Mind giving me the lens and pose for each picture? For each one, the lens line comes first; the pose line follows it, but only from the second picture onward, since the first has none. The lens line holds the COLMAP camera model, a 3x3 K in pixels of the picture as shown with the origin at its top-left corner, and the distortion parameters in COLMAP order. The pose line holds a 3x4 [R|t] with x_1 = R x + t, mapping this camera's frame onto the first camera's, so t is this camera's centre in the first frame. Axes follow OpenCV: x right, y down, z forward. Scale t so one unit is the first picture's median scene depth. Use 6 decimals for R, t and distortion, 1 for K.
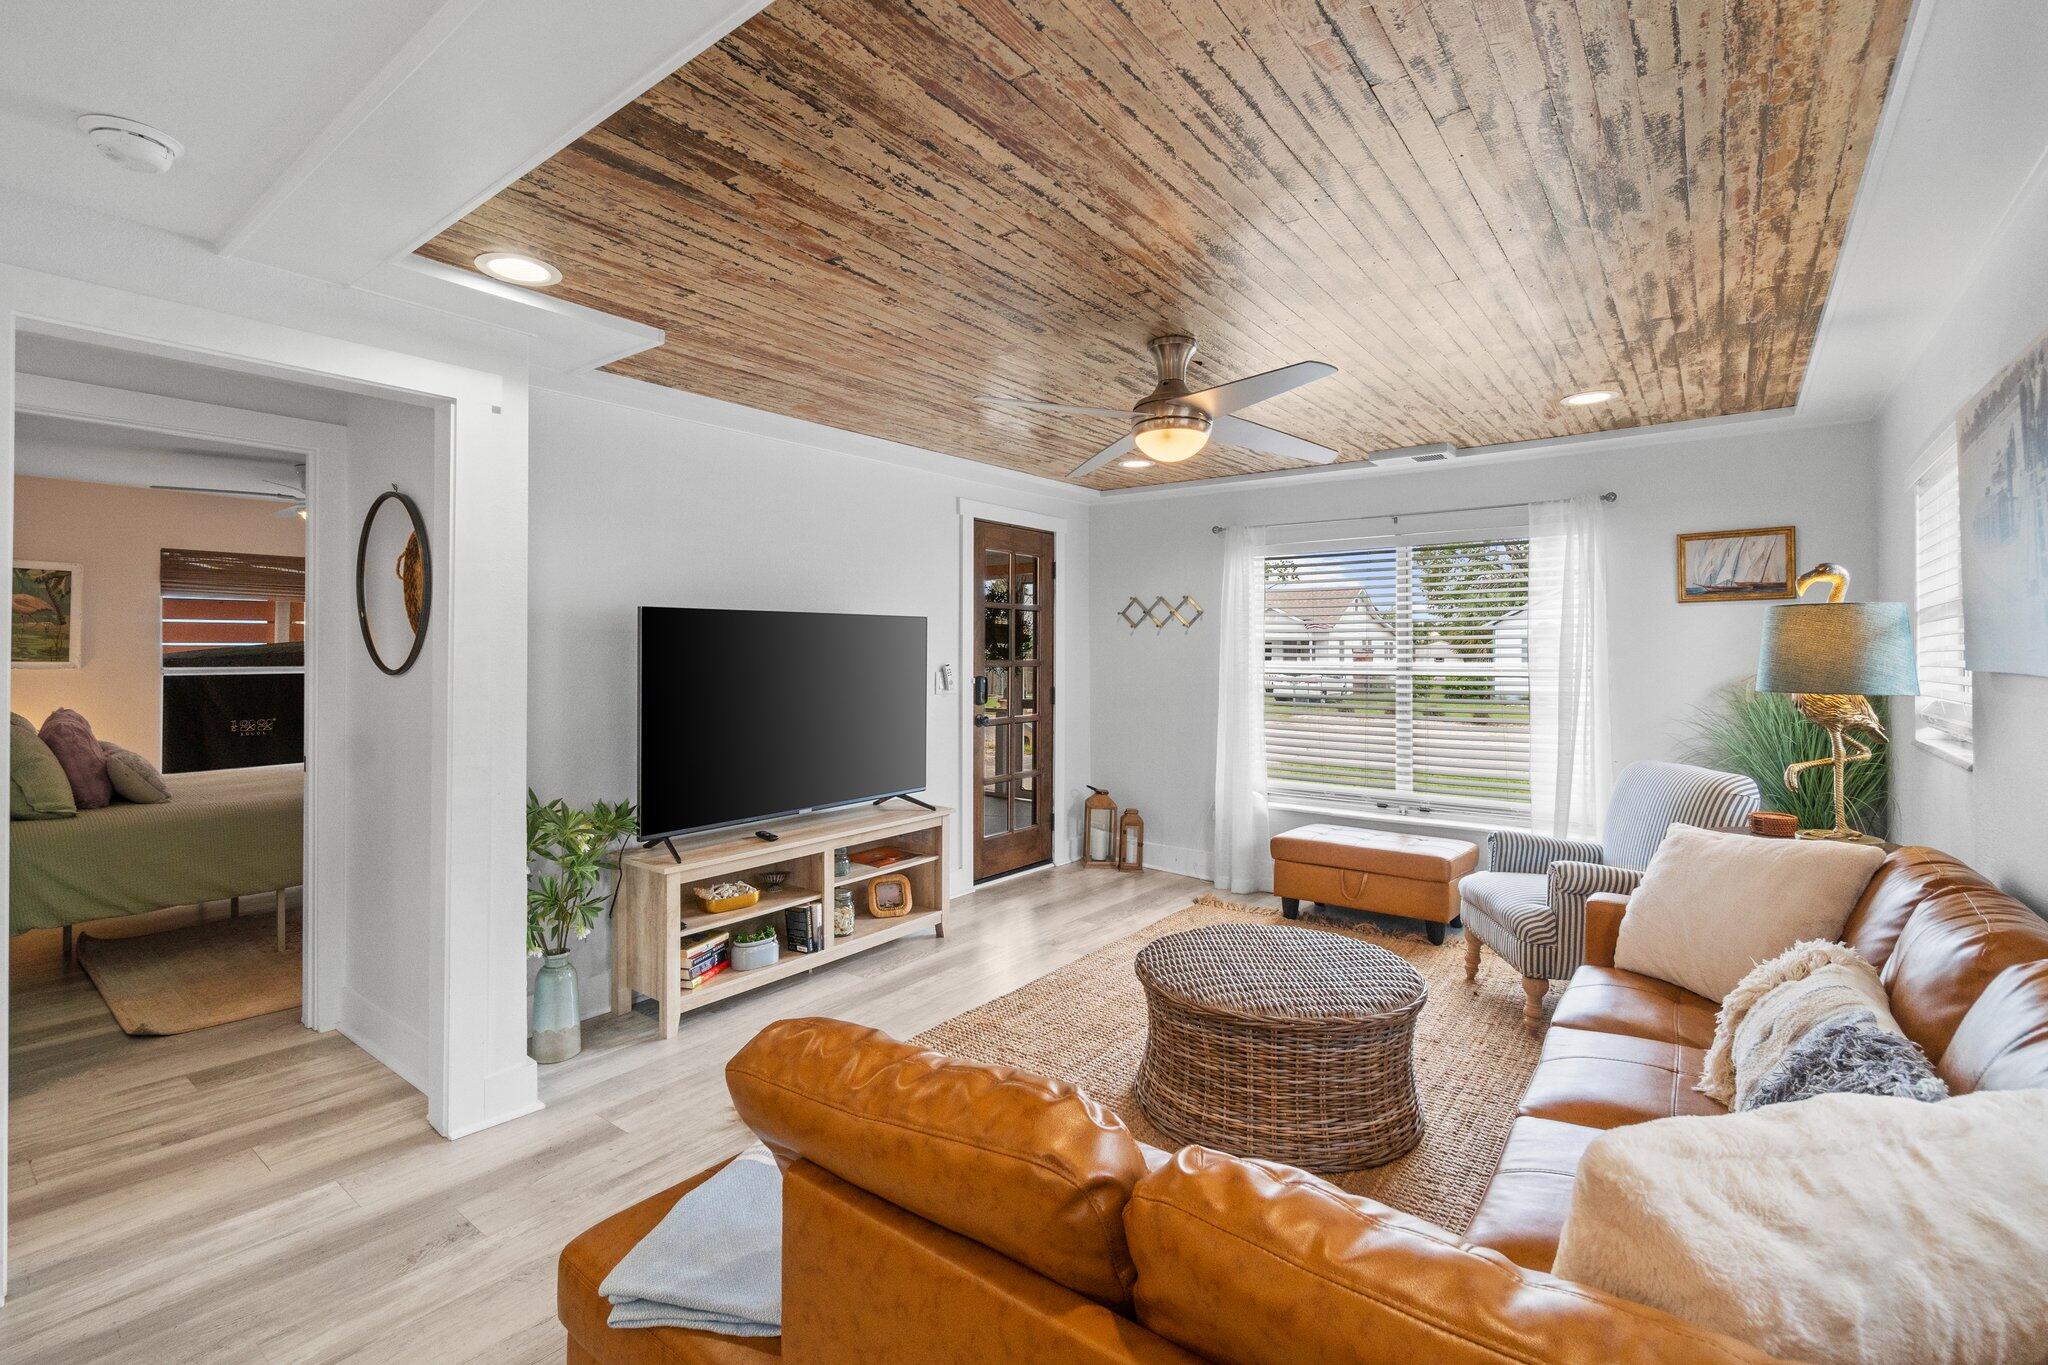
lens RADIAL K [[893.4, 0, 1043.1], [0, 893.4, 643.5], [0, 0, 1]] dist [-0.002007, 0.000056]
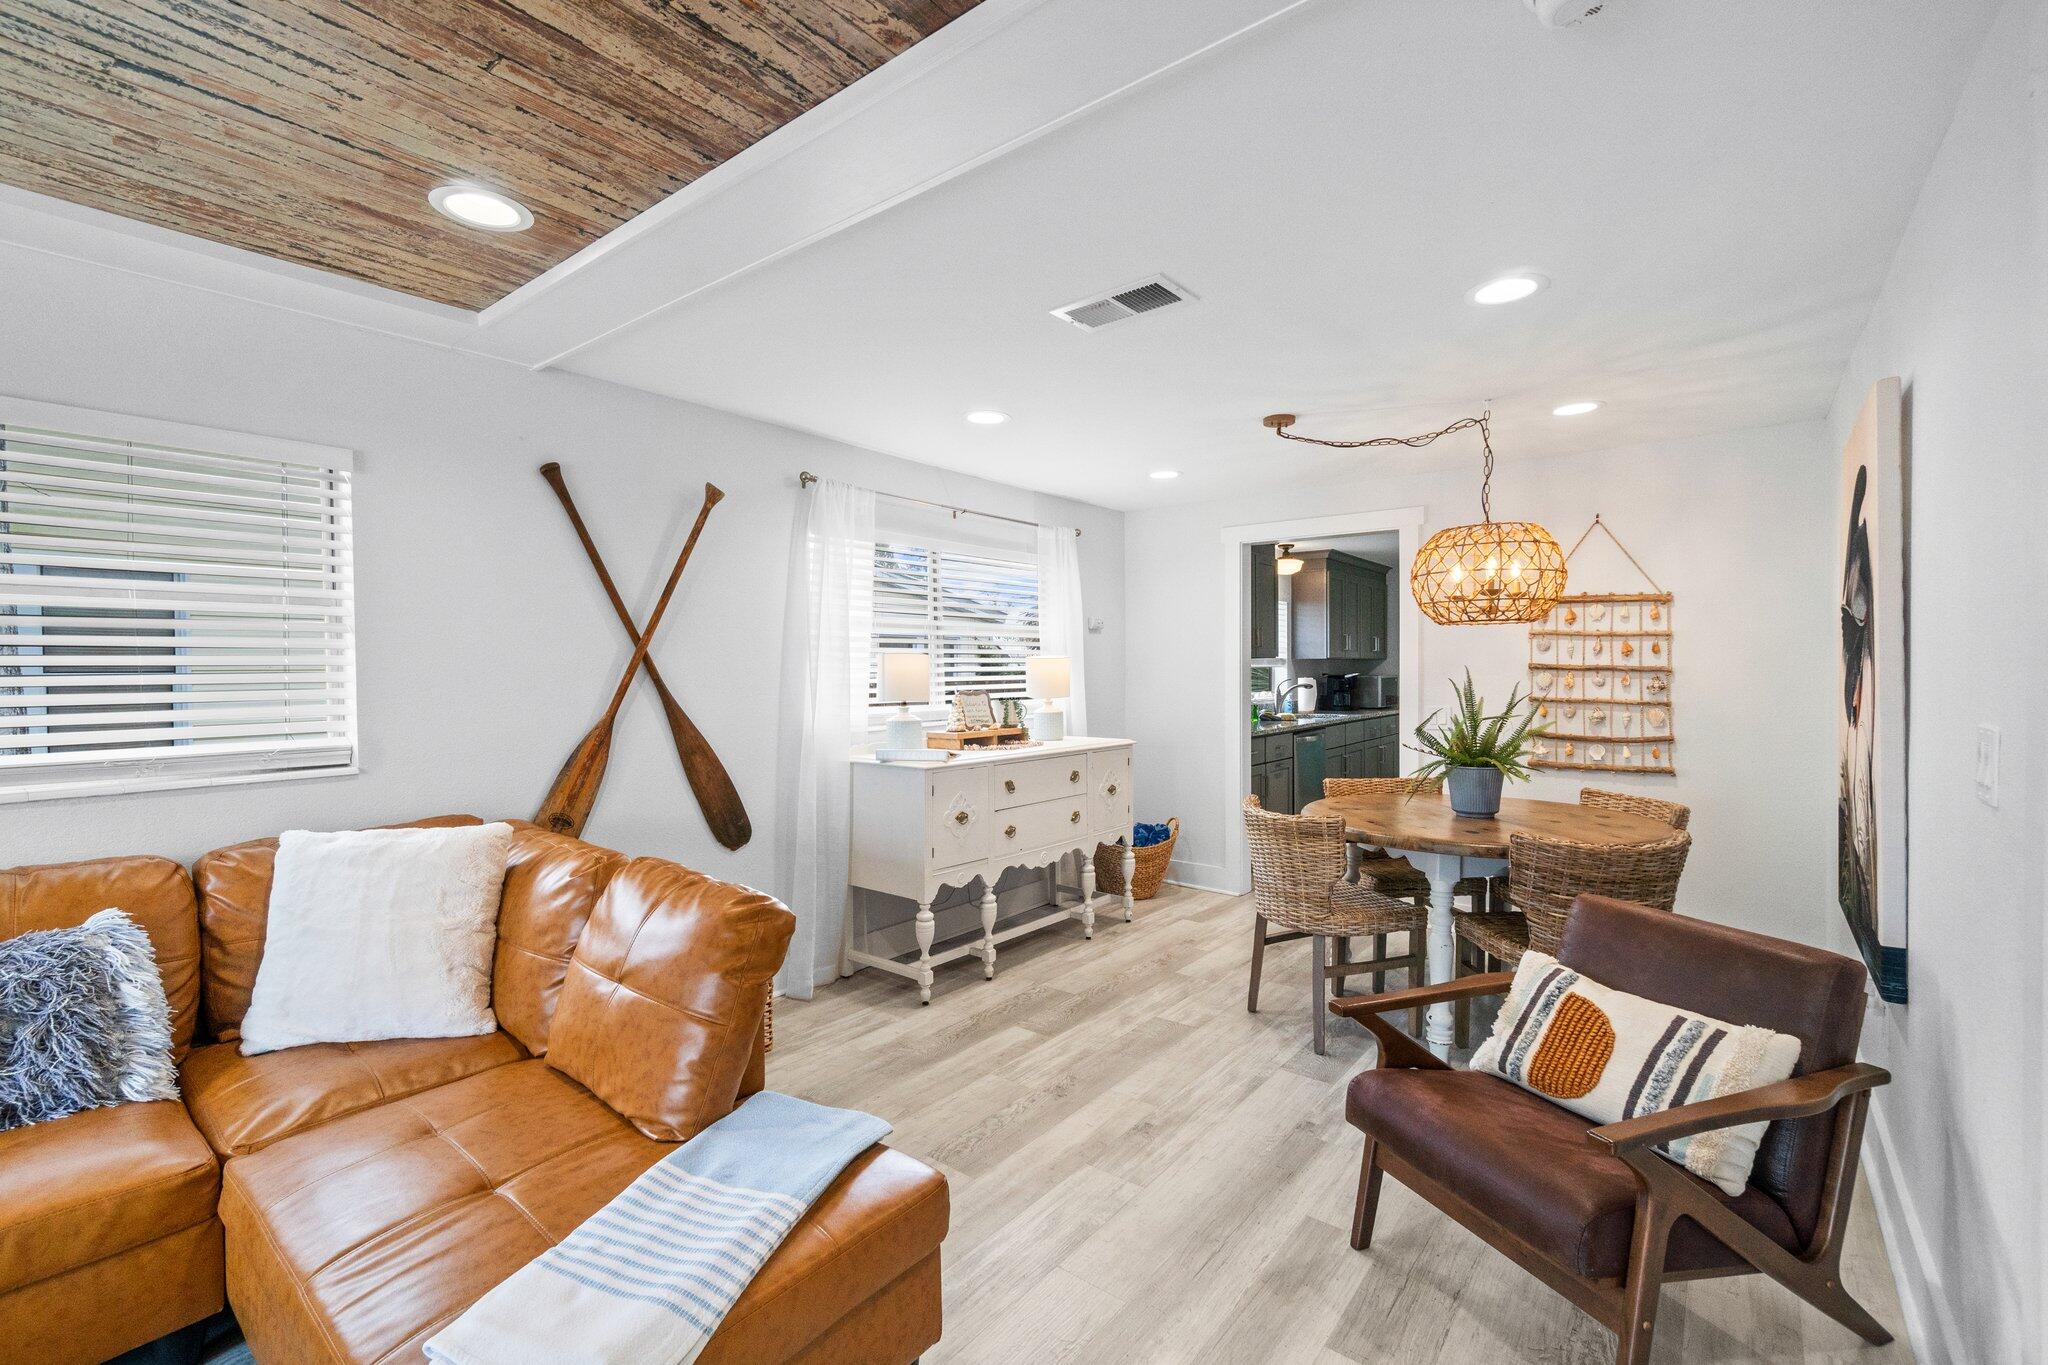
lens RADIAL K [[893.4, 0, 1019.7], [0, 893.4, 684.7], [0, 0, 1]] dist [-0.002007, 0.000056]
pose [[-0.999677, 0.002578, 0.025302, -0.259046], [0.002686, 0.999987, 0.004245, 0.014643], [-0.025291, 0.004312, -0.999671, 0.824191]]
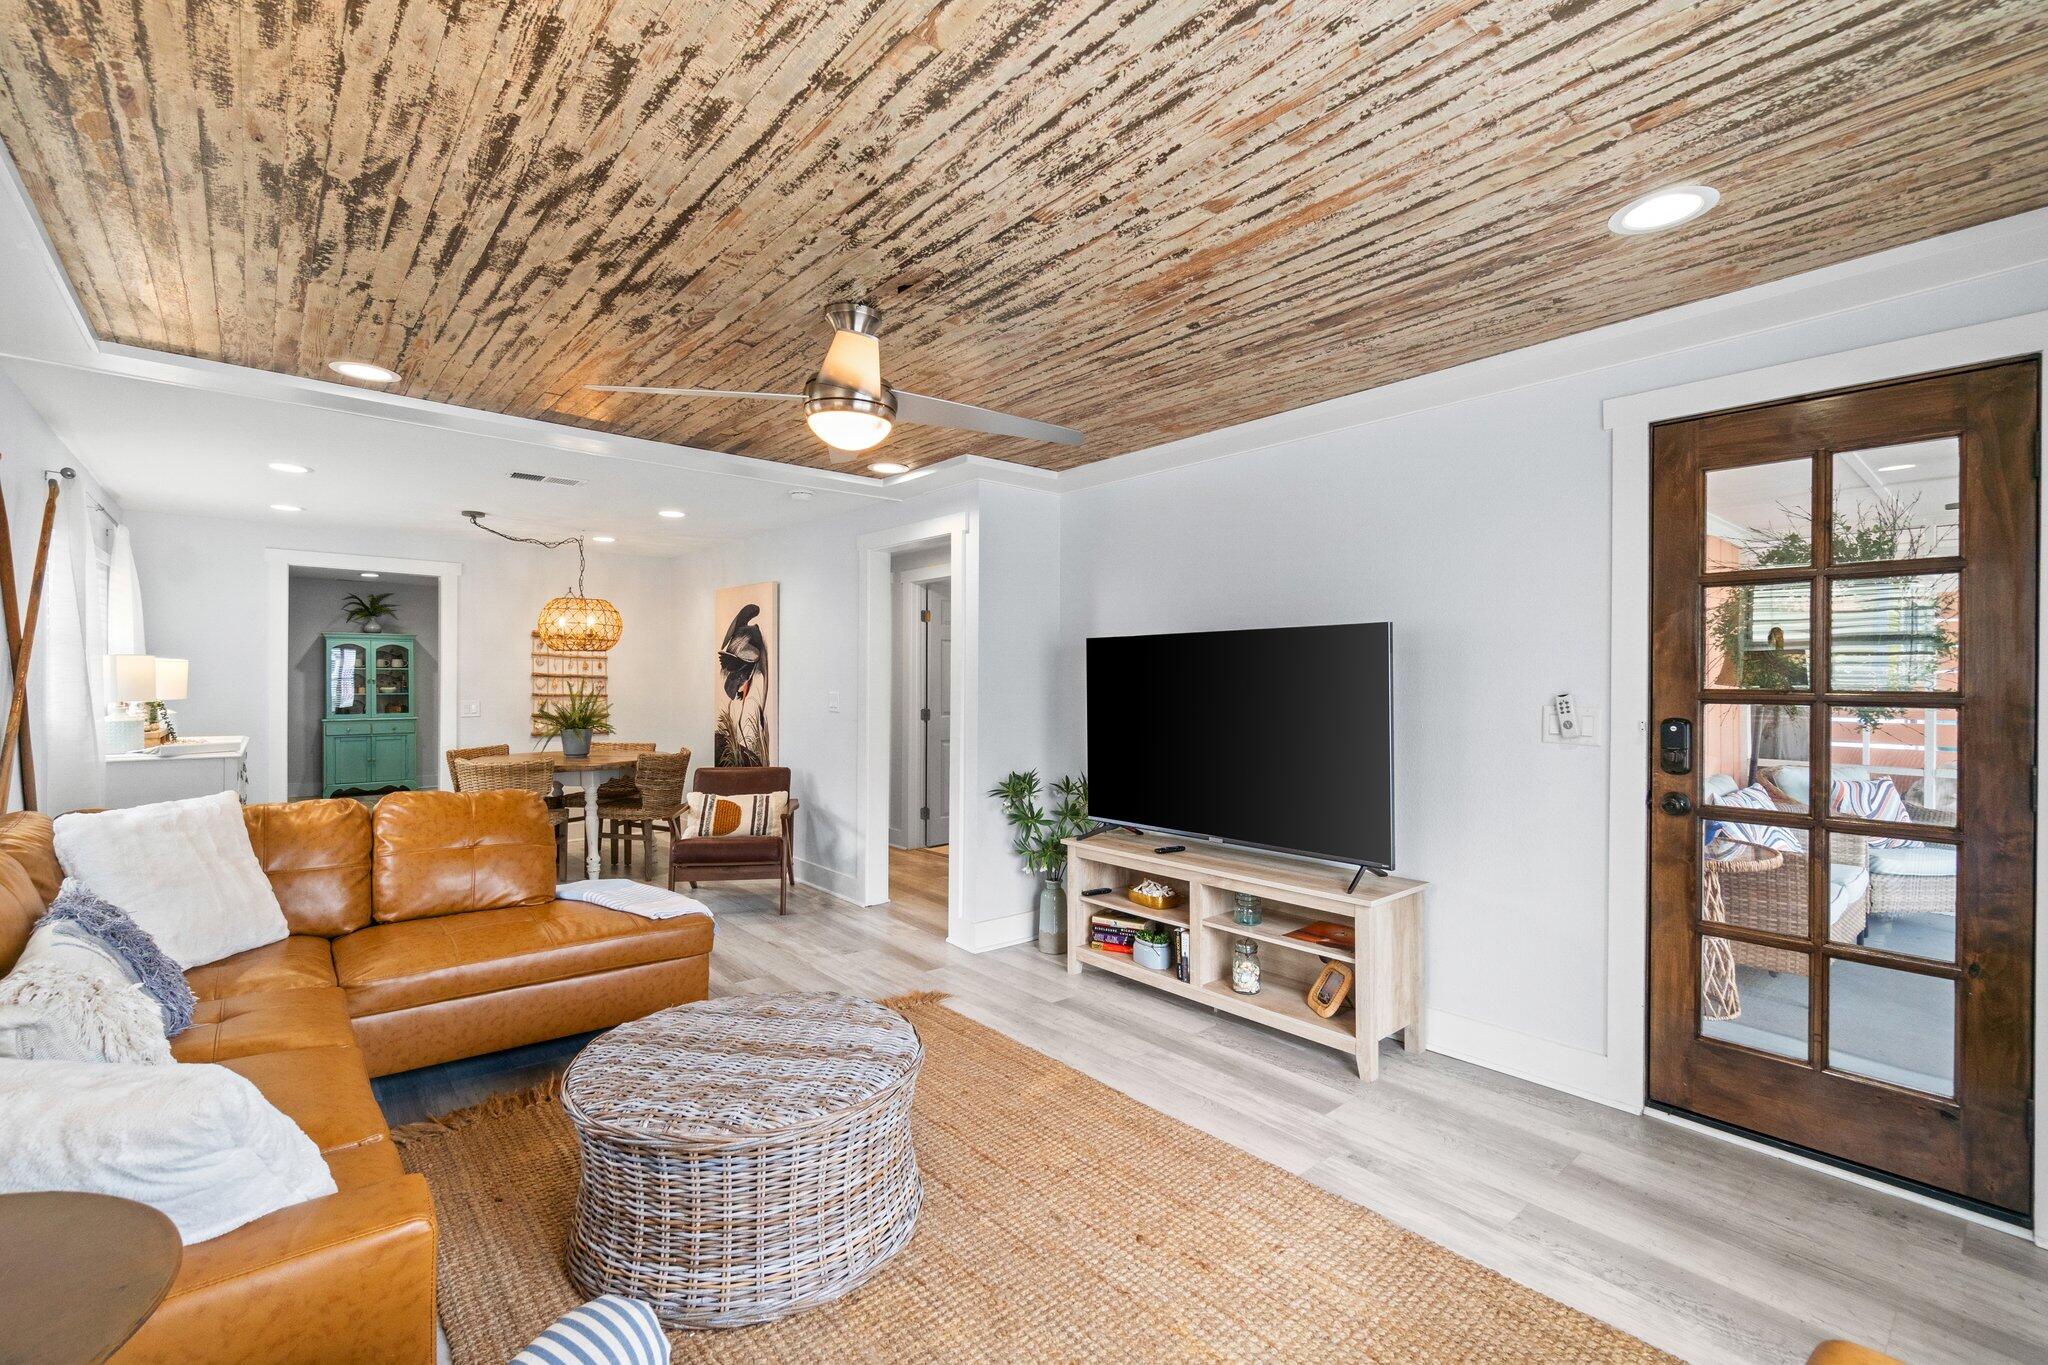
lens RADIAL K [[893.4, 0, 1014.0], [0, 893.4, 678.7], [0, 0, 1]] dist [-0.002007, 0.000056]
pose [[-0.217569, -0.000497, -0.976045, 0.750104], [0.006379, 0.999978, -0.001931, 0.016386], [0.976024, -0.006646, -0.217561, 1.053853]]
